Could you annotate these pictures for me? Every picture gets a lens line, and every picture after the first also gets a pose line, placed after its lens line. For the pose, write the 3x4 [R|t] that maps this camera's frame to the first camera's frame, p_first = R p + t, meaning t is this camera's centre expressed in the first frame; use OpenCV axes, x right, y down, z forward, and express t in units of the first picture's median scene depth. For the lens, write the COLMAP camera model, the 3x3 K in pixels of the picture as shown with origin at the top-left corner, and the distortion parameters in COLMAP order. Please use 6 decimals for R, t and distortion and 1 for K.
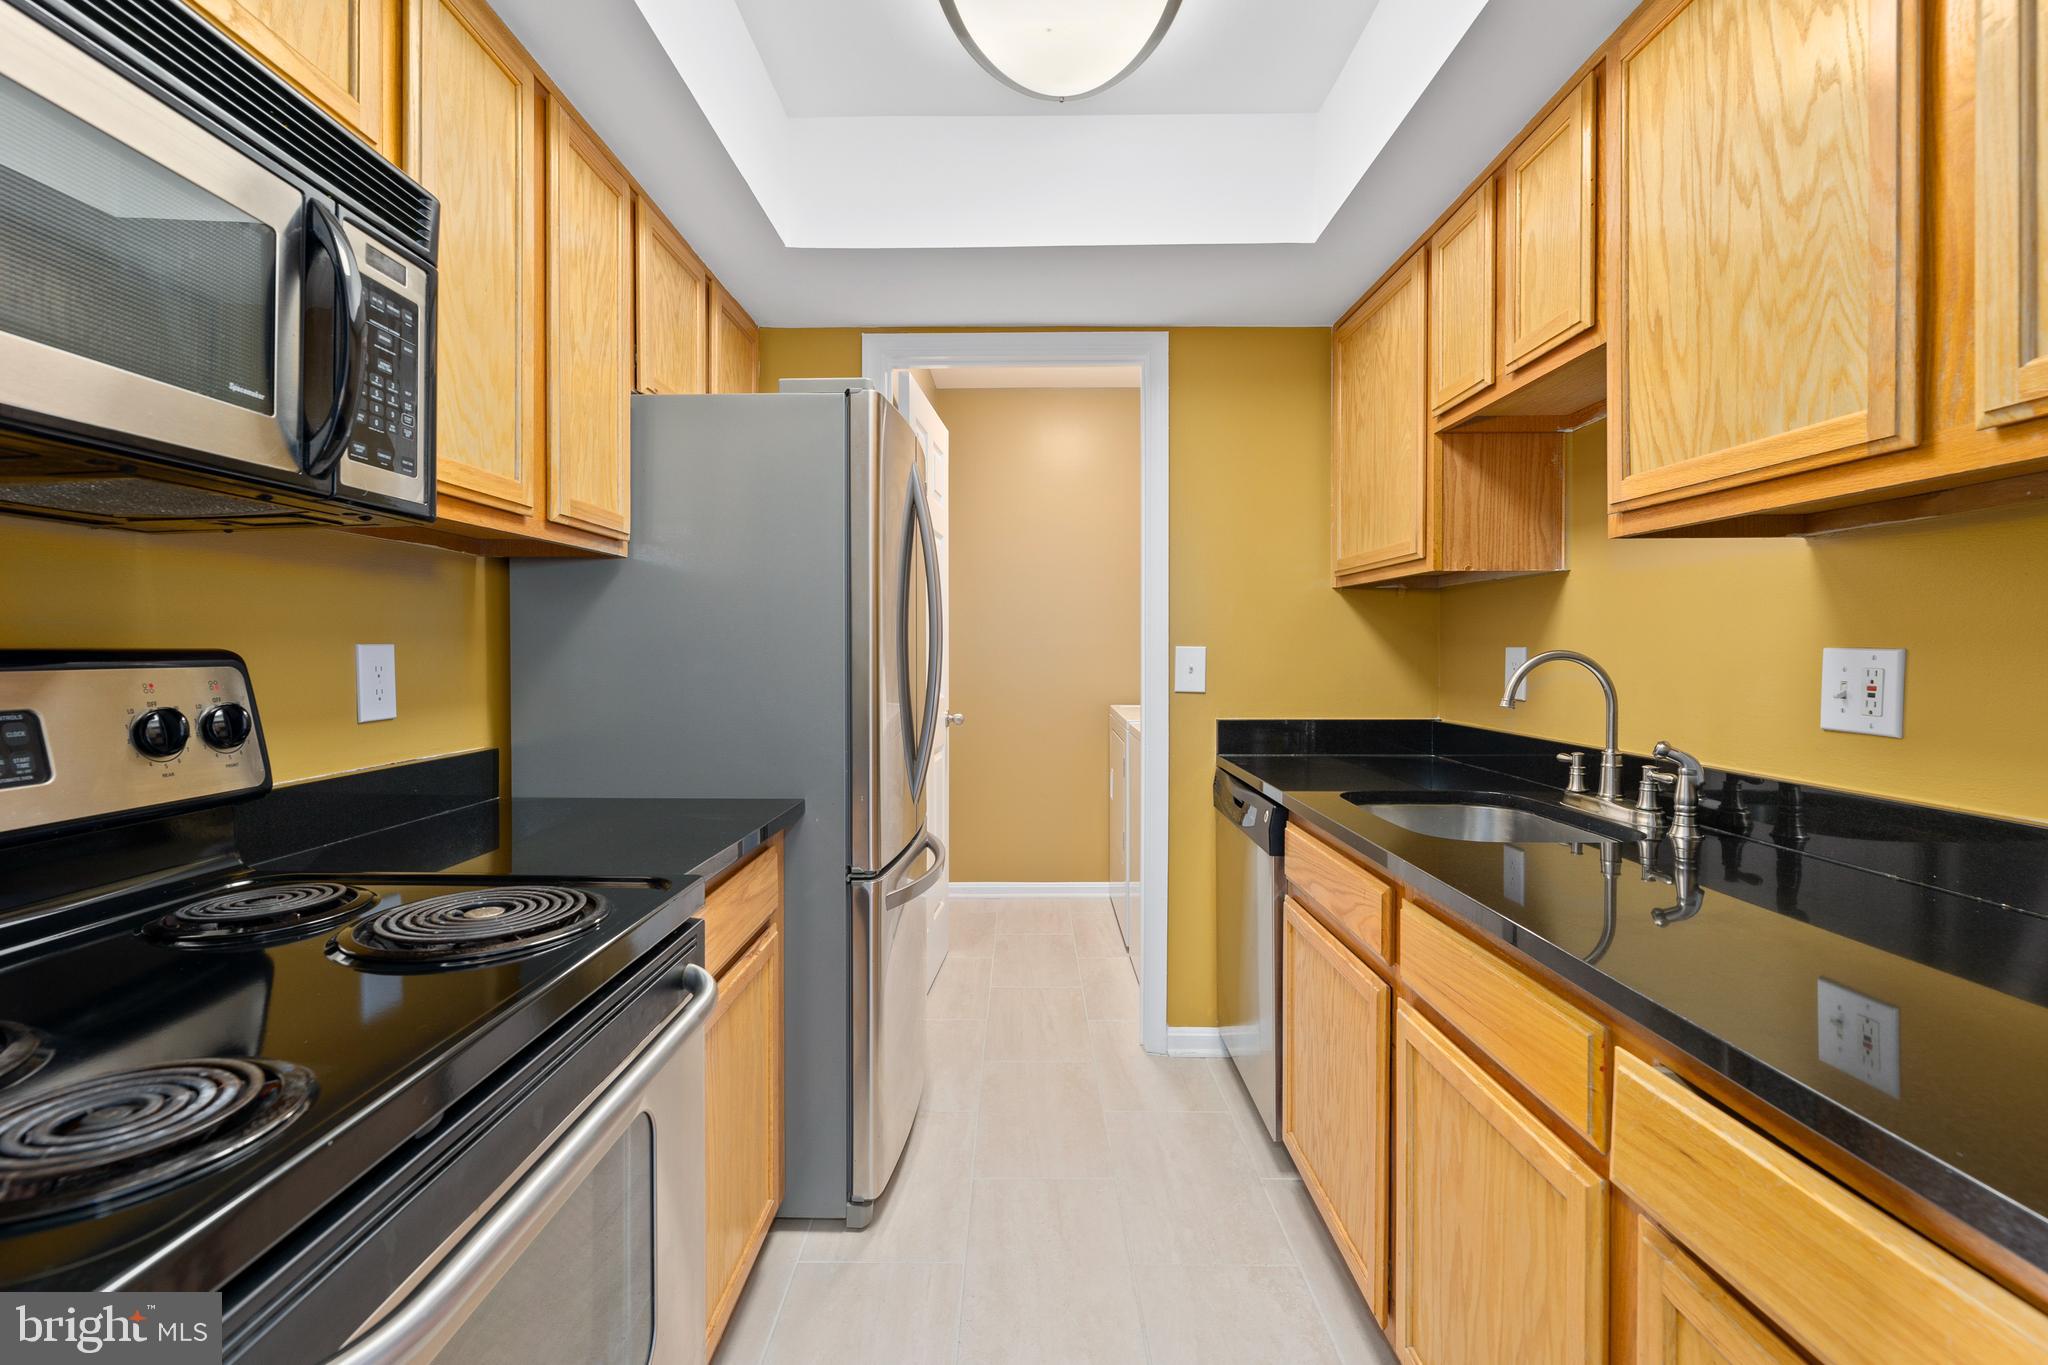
lens RADIAL K [[904.4, 0, 1019.4], [0, 904.4, 660.9], [0, 0, 1]] dist [-0.000340, 0.000546]
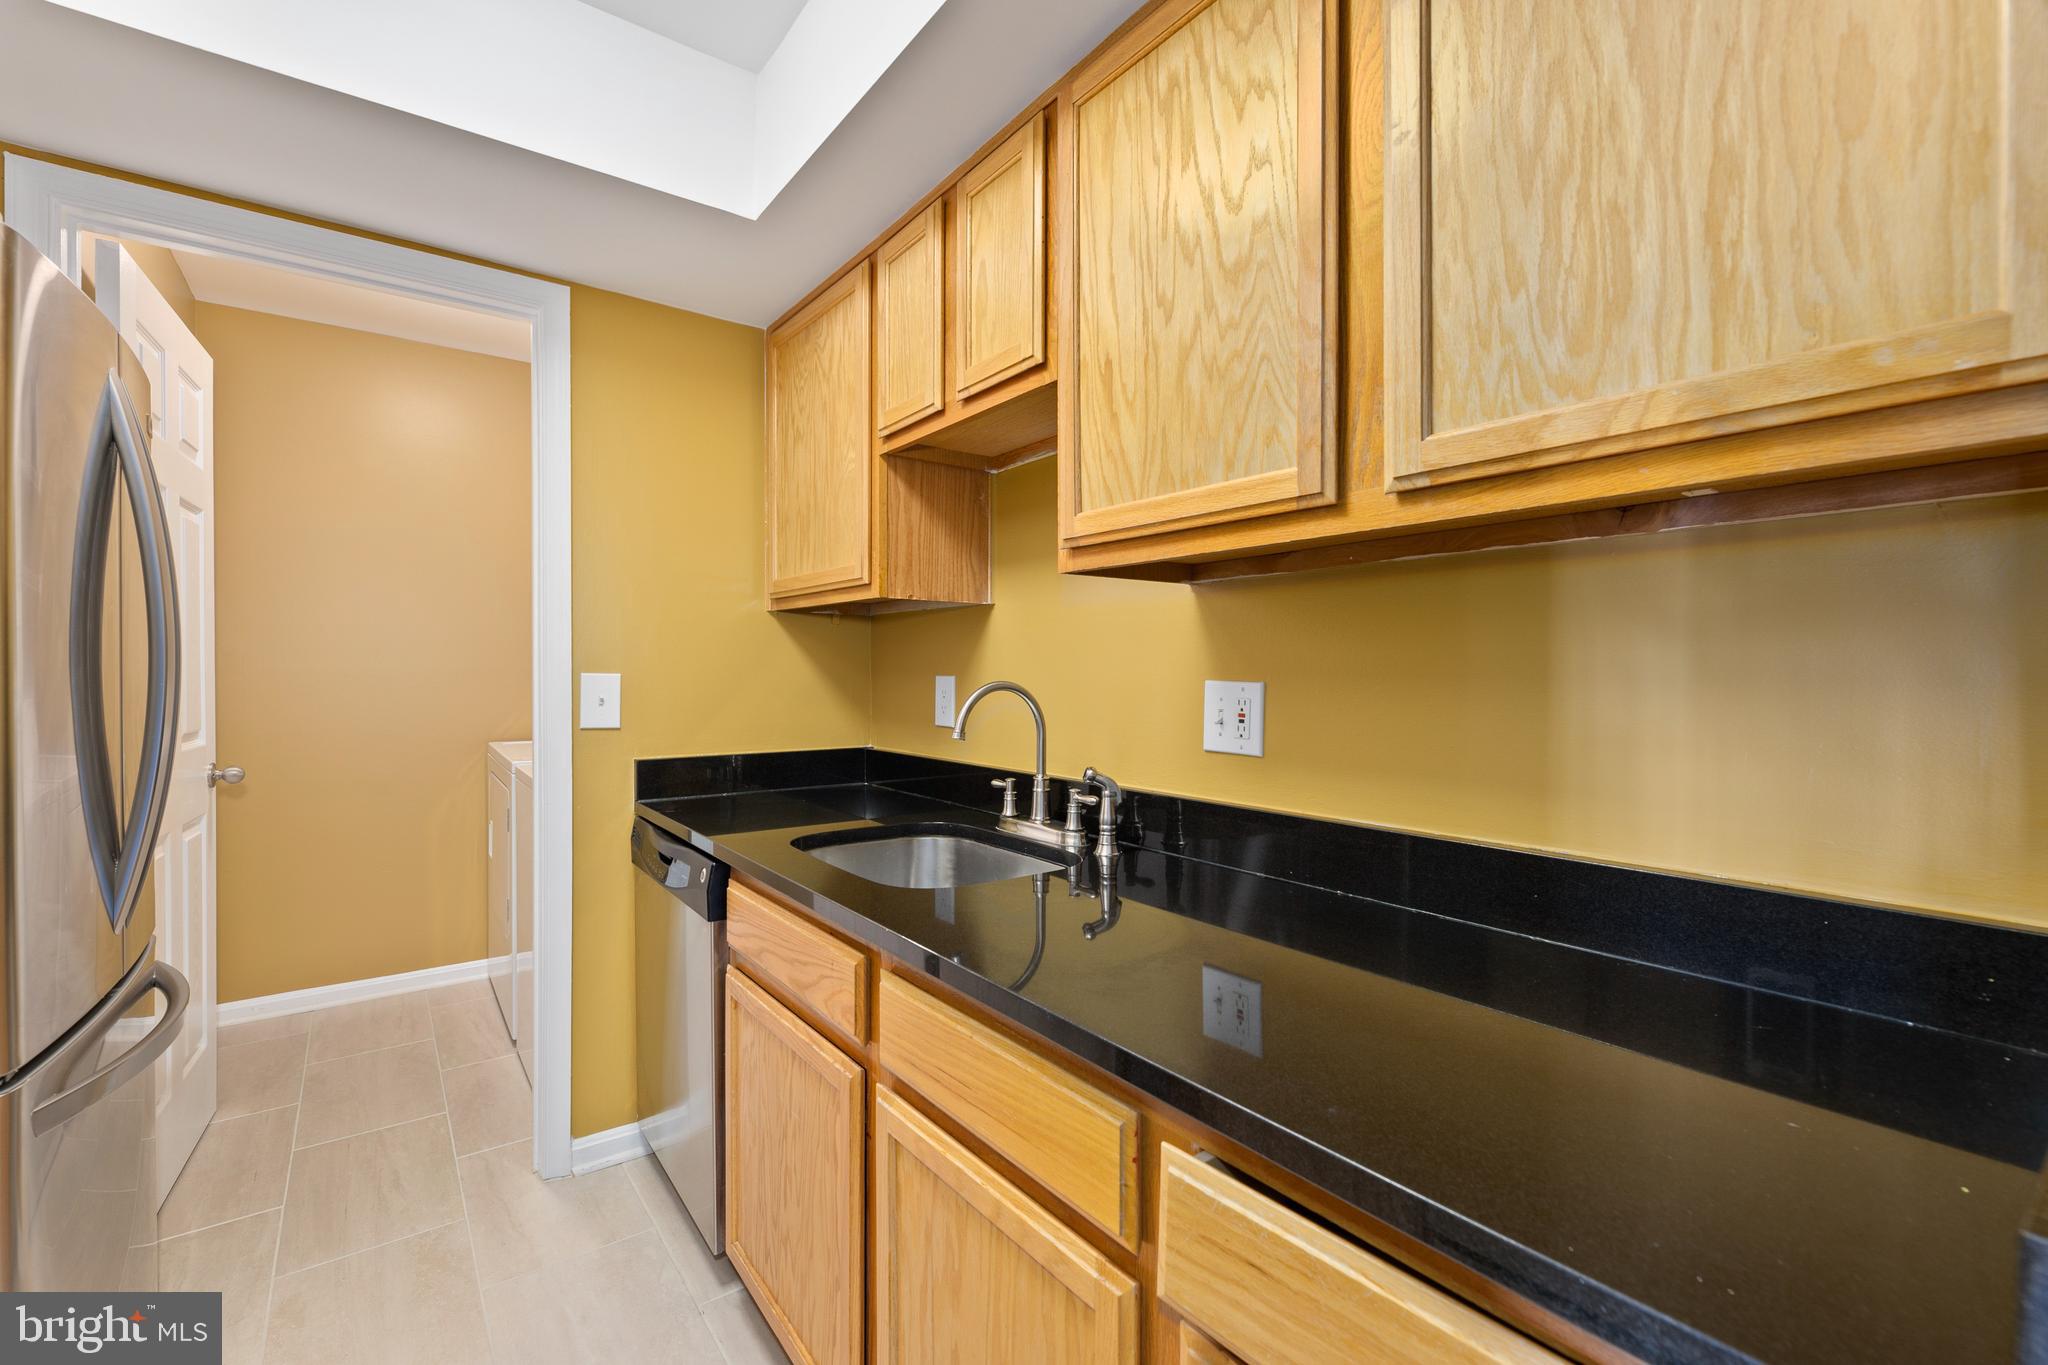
lens RADIAL K [[866.8, 0, 1026.6], [0, 866.8, 682.6], [0, 0, 1]] dist [-0.001574, -0.001705]
pose [[0.792219, -0.003553, 0.610226, 0.024629], [0.003923, 0.999992, 0.000729, -0.012053], [-0.610224, 0.001817, 0.792227, 0.233728]]
